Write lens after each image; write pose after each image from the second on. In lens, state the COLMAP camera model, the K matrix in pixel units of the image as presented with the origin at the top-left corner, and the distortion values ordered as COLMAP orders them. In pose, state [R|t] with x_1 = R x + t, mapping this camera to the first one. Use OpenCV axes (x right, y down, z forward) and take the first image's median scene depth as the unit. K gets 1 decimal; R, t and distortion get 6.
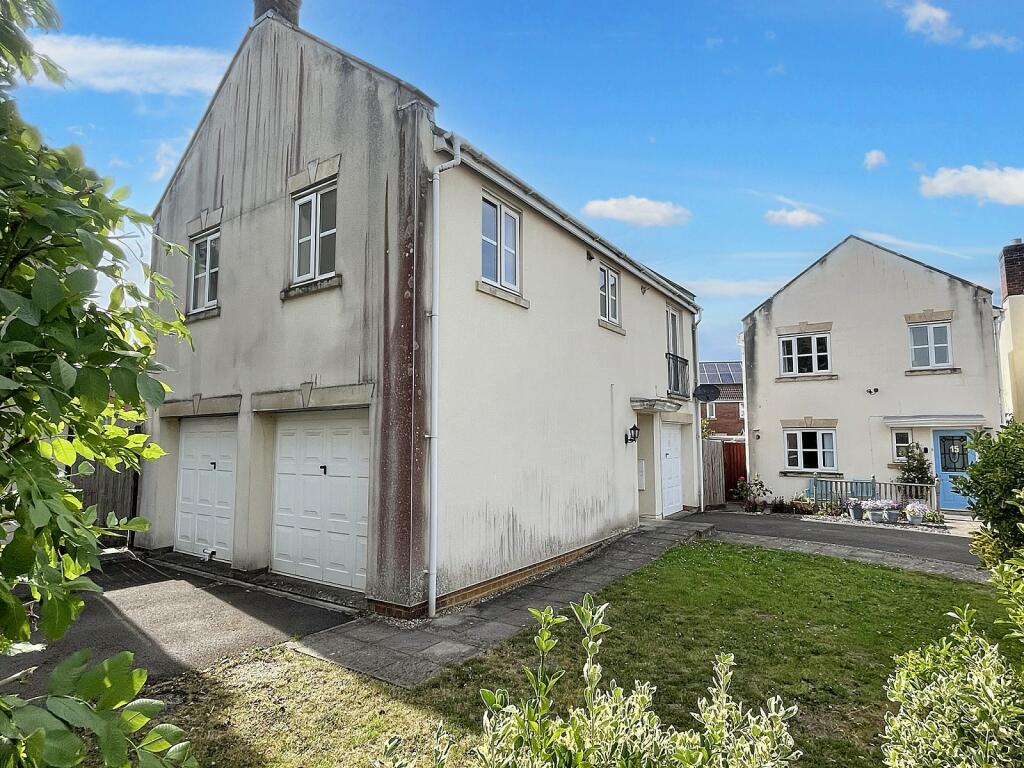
lens RADIAL K [[550.6, 0, 512.0], [0, 550.6, 384.0], [0, 0, 1]] dist [0.000798, 0.000113]
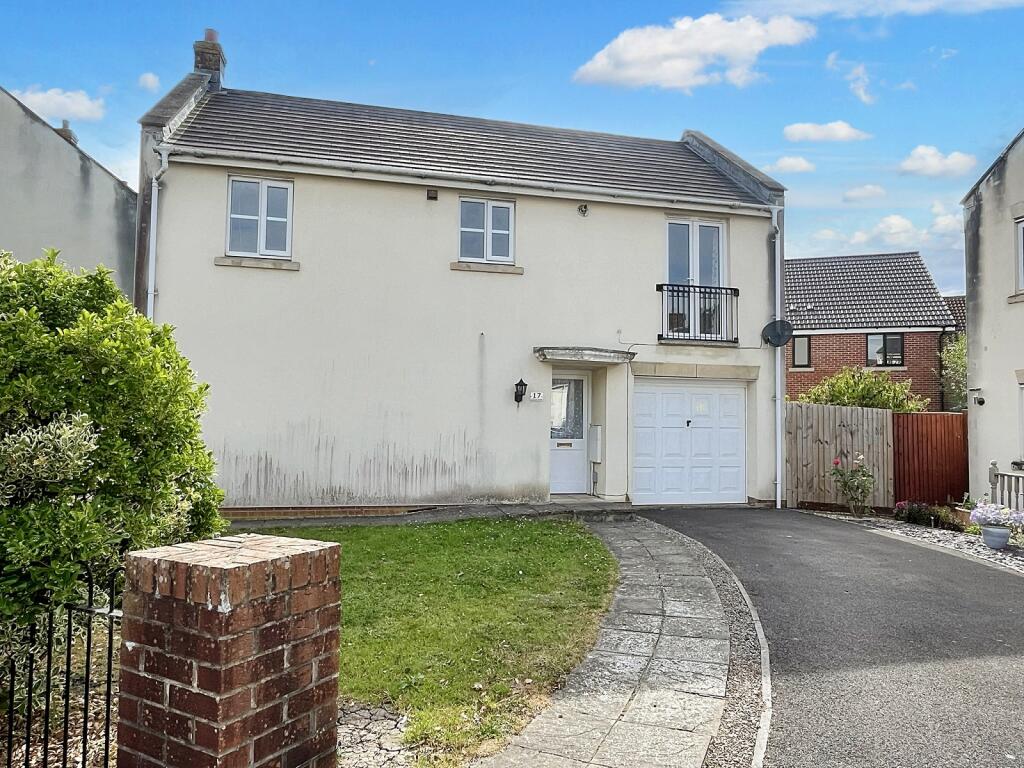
lens RADIAL K [[661.3, 0, 512.0], [0, 661.3, 384.0], [0, 0, 1]] dist [-0.001209, -0.000871]
pose [[0.733367, -0.022262, -0.679468, 1.009545], [0.053209, 0.998277, 0.024722, 0.062215], [0.677747, -0.054285, 0.733289, 0.280317]]
